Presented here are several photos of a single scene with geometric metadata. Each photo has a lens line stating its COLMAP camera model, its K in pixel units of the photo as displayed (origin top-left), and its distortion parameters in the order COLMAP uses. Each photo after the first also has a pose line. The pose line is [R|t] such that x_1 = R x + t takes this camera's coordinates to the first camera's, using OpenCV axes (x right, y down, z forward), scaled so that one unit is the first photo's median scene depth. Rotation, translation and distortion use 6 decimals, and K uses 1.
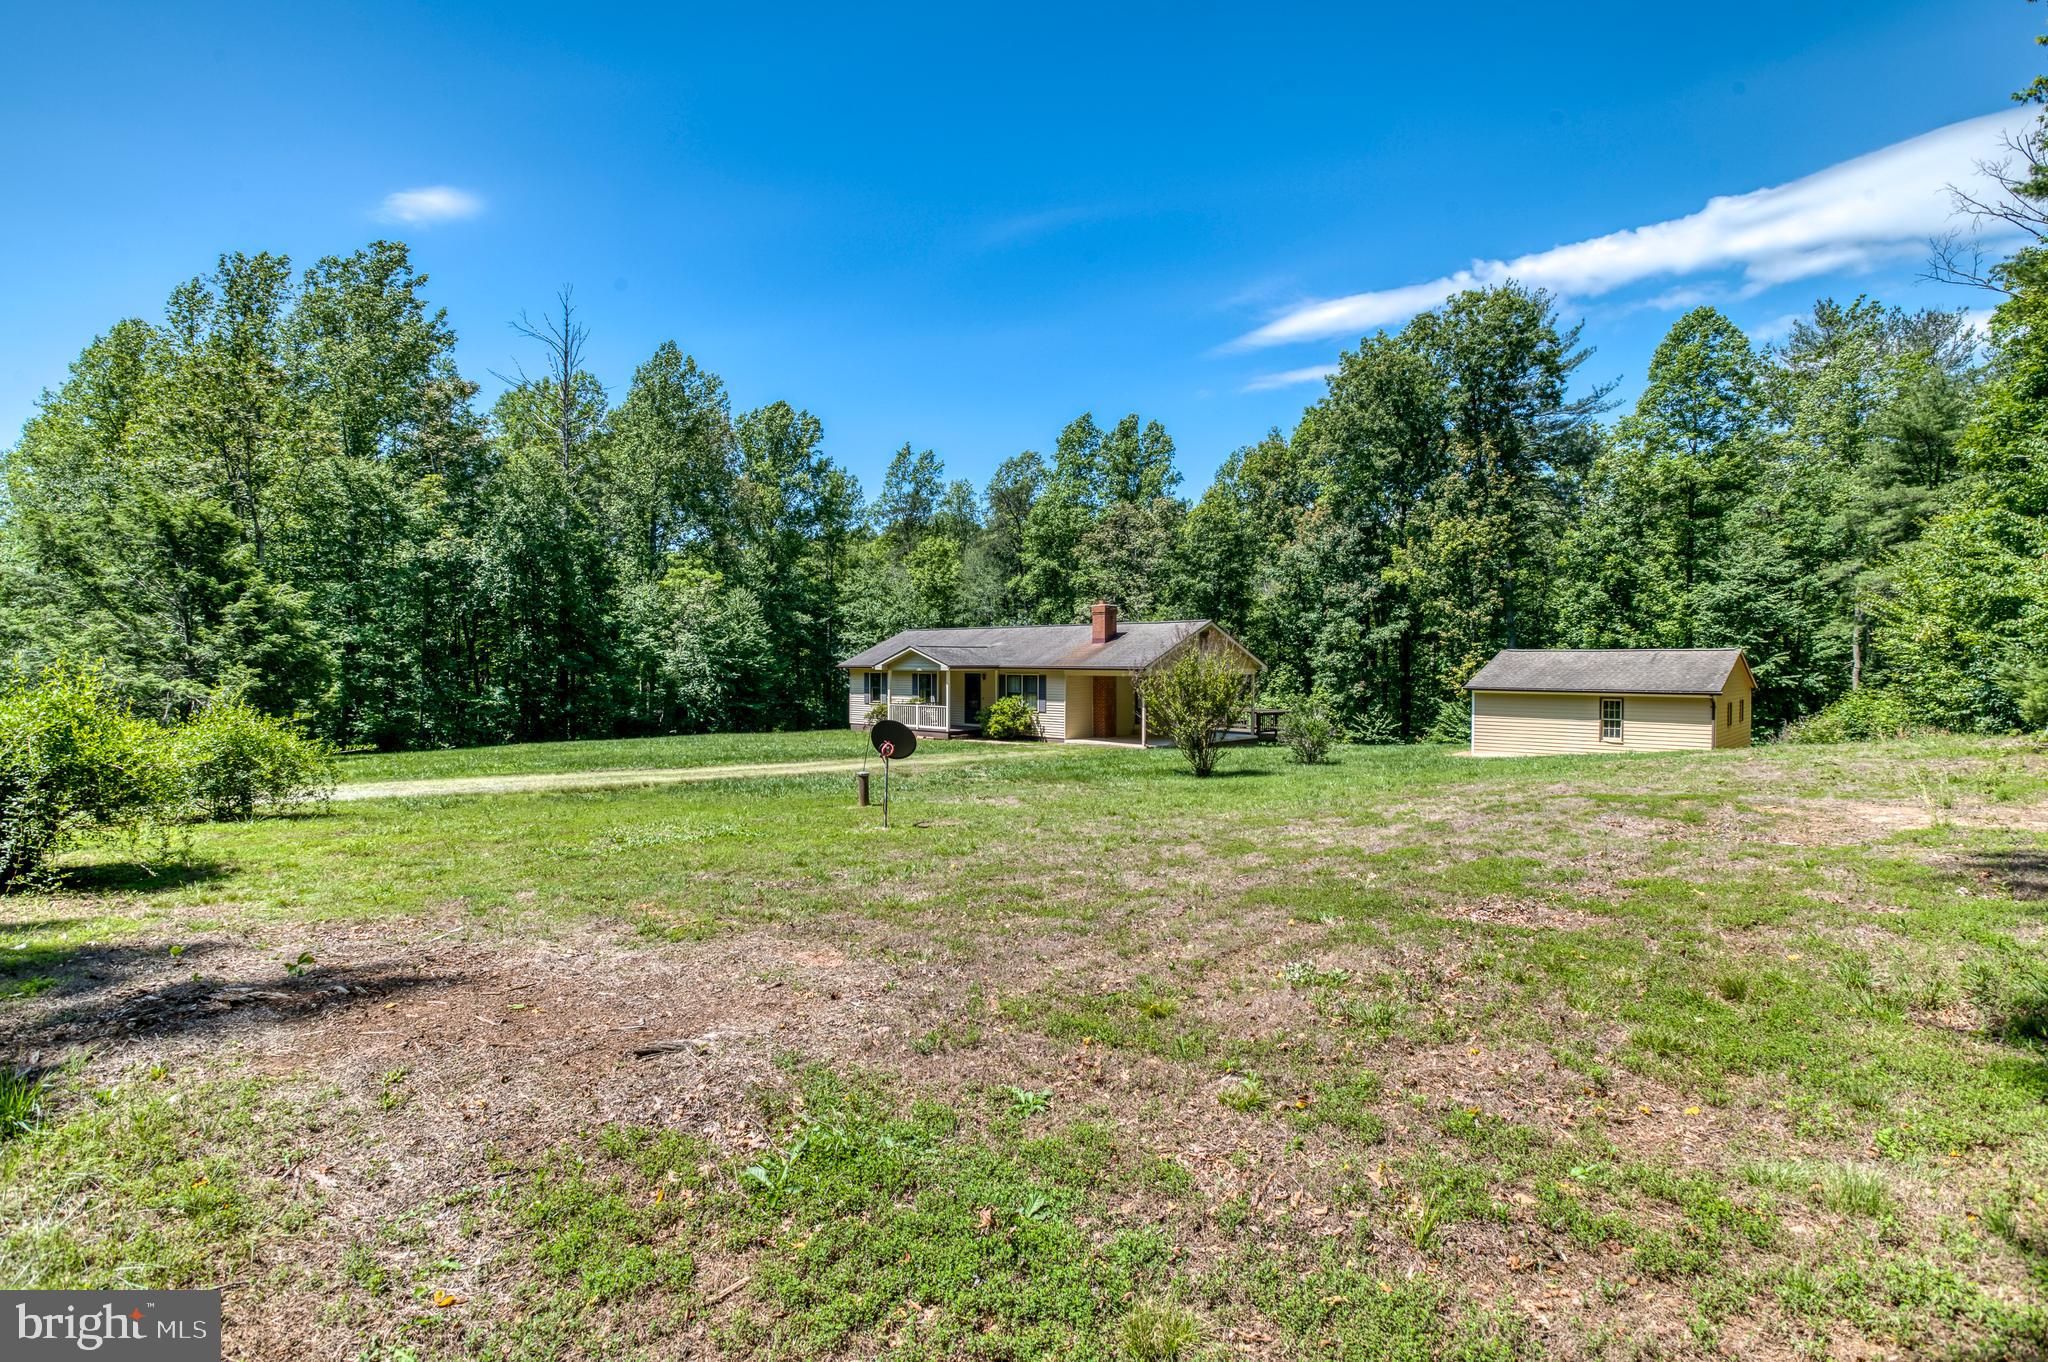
lens RADIAL K [[1024.9, 0, 1028.7], [0, 1024.9, 670.4], [0, 0, 1]] dist [-0.019978, 0.006594]
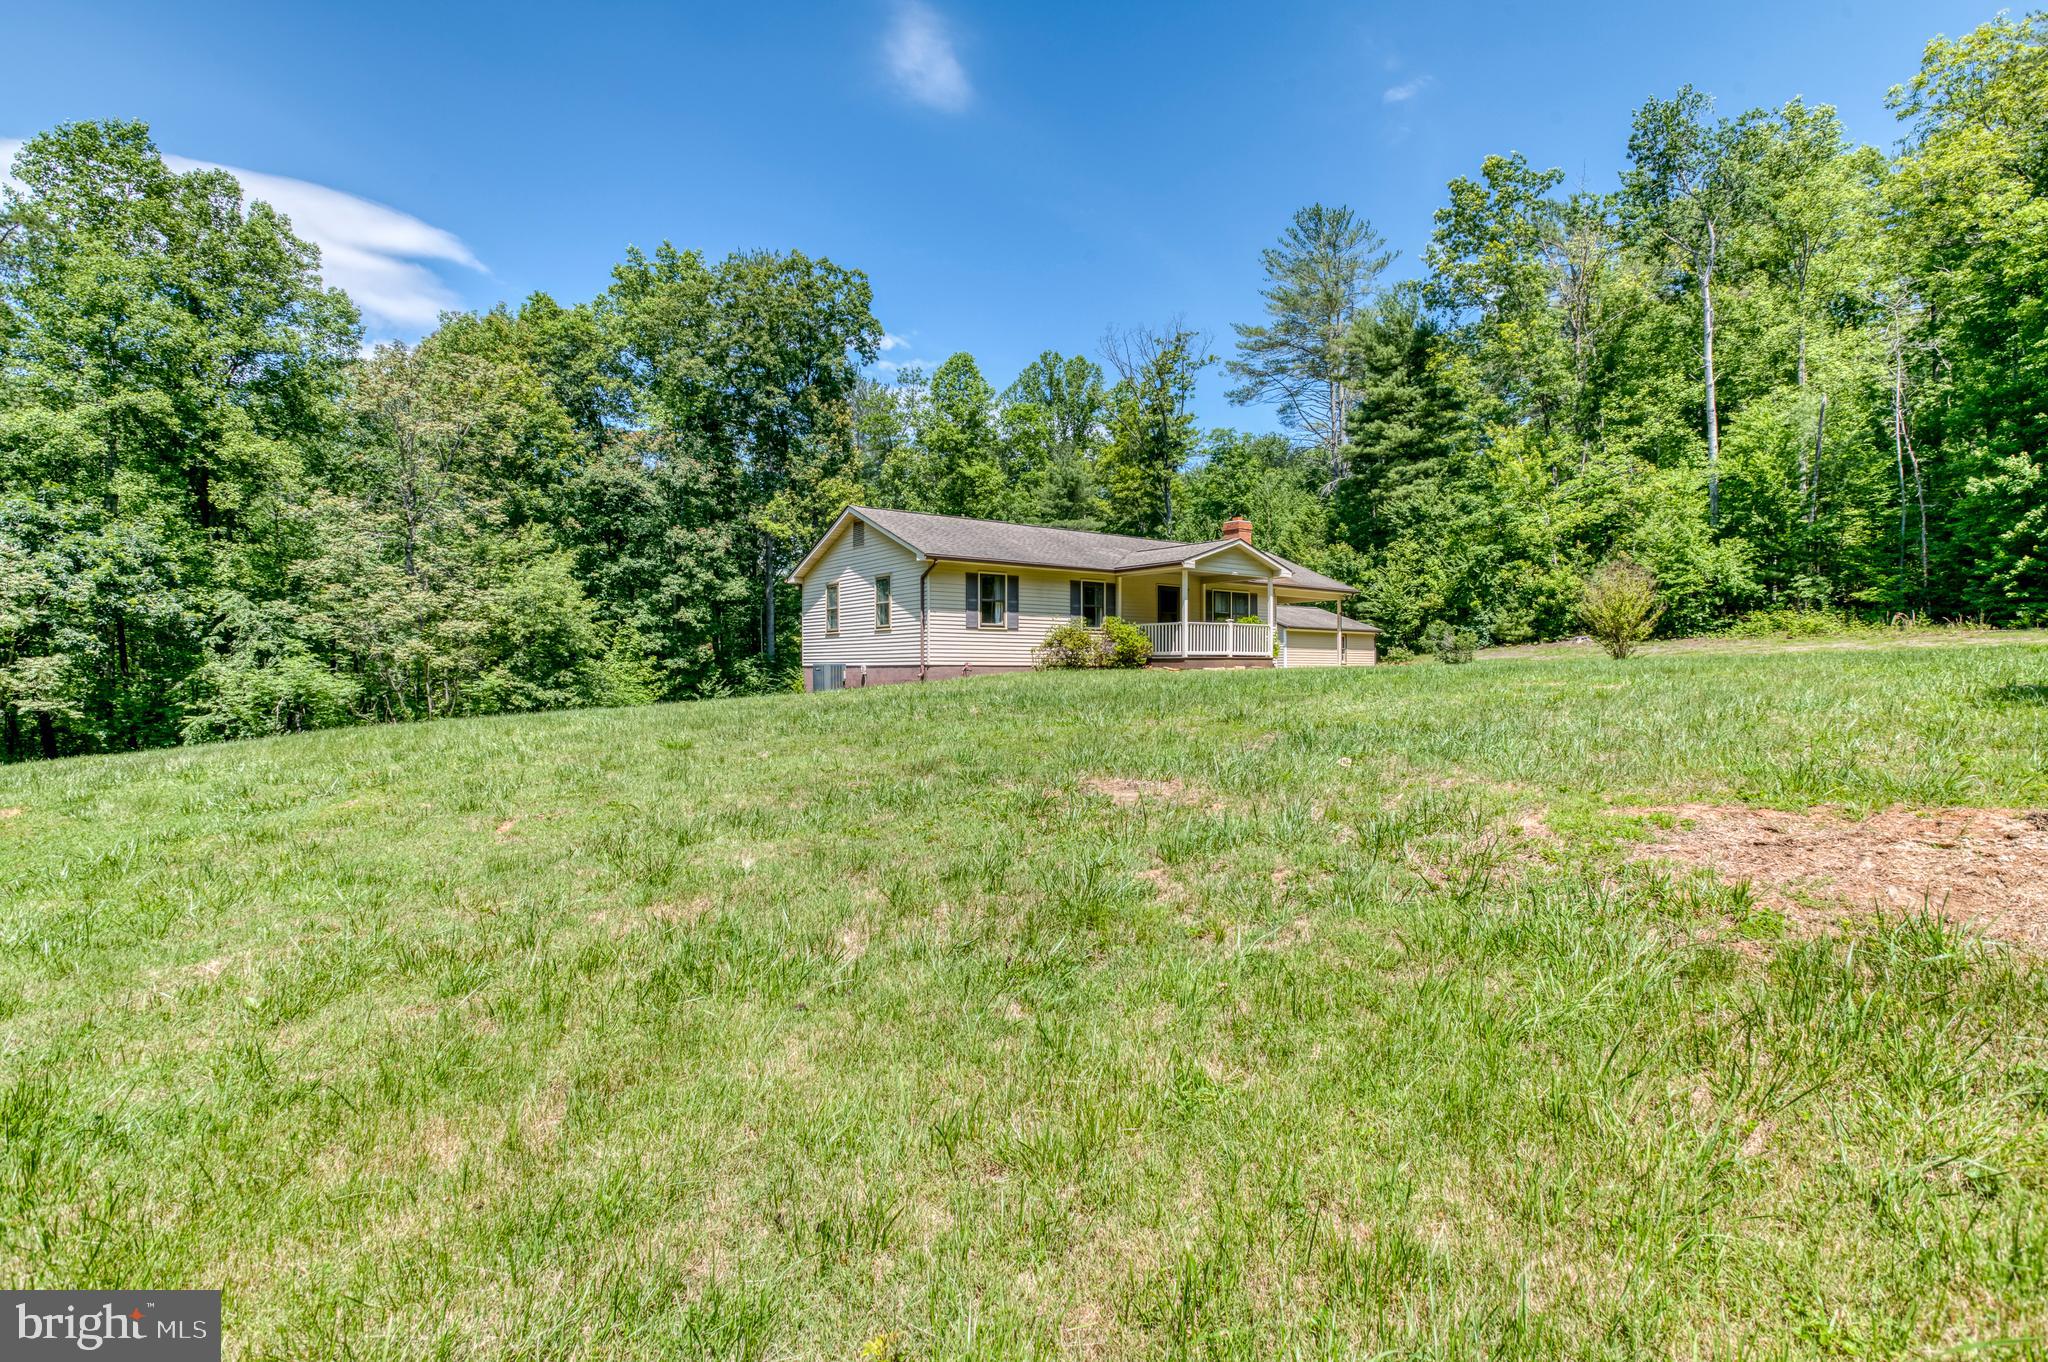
lens RADIAL K [[1024.9, 0, 1062.2], [0, 1024.9, 661.3], [0, 0, 1]] dist [-0.019978, 0.006594]
pose [[0.134140, 0.011336, 0.990898, -0.486937], [0.011646, 0.999847, -0.013015, 0.040266], [-0.990894, 0.013286, 0.133988, 0.598732]]
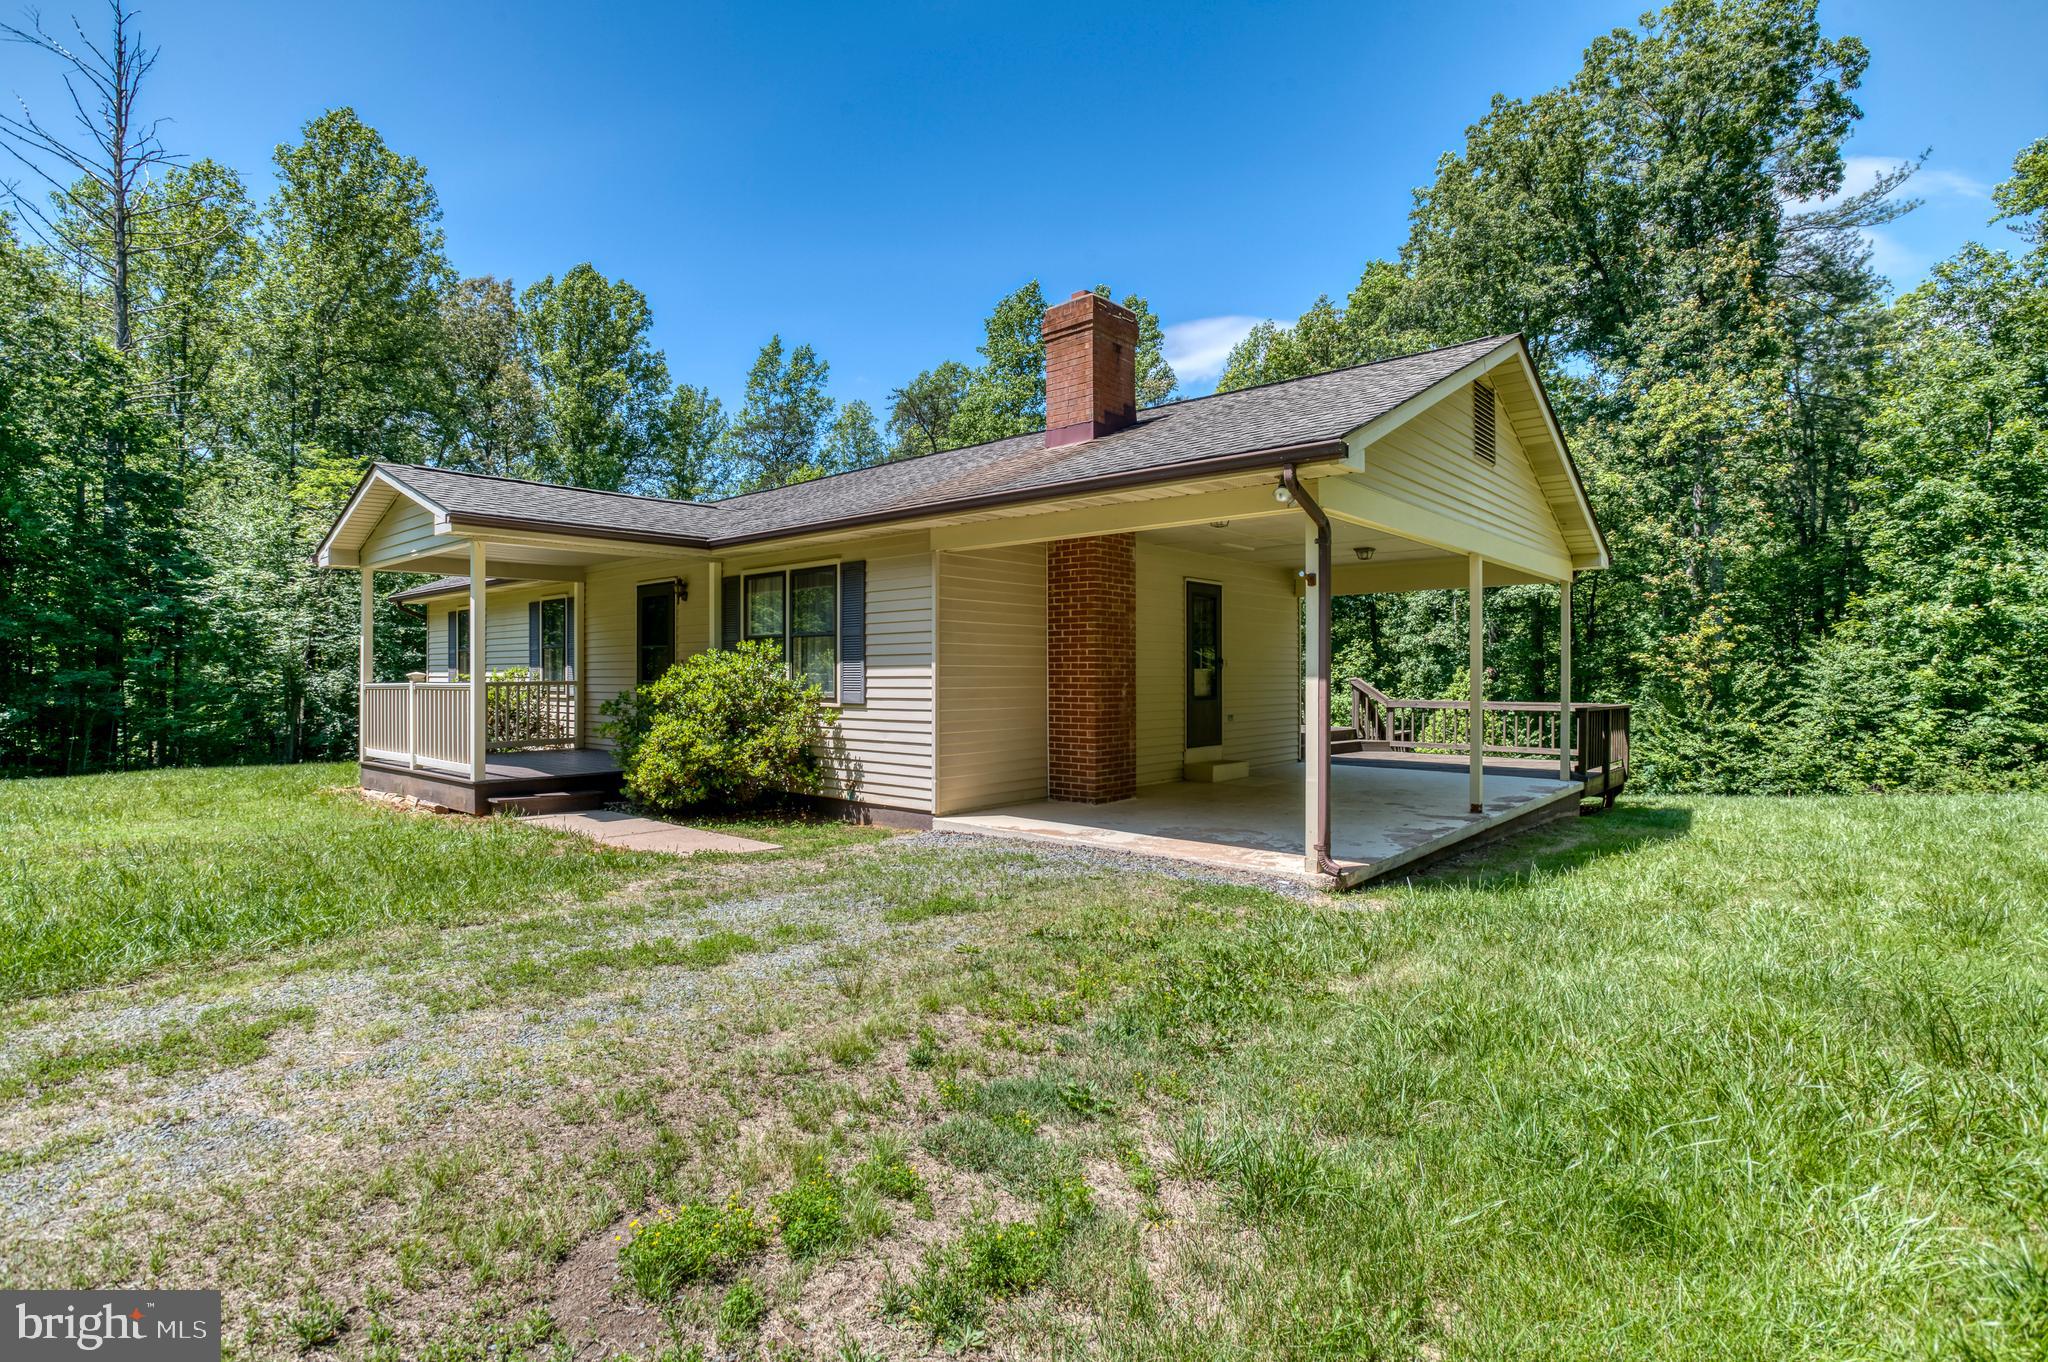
lens RADIAL K [[994.1, 0, 1026.9], [0, 994.1, 675.8], [0, 0, 1]] dist [0.002211, 0.001527]
pose [[0.998829, -0.001525, 0.048353, 0.025555], [0.001918, 0.999966, -0.008074, 0.020140], [-0.048339, 0.008157, 0.998798, 0.426222]]
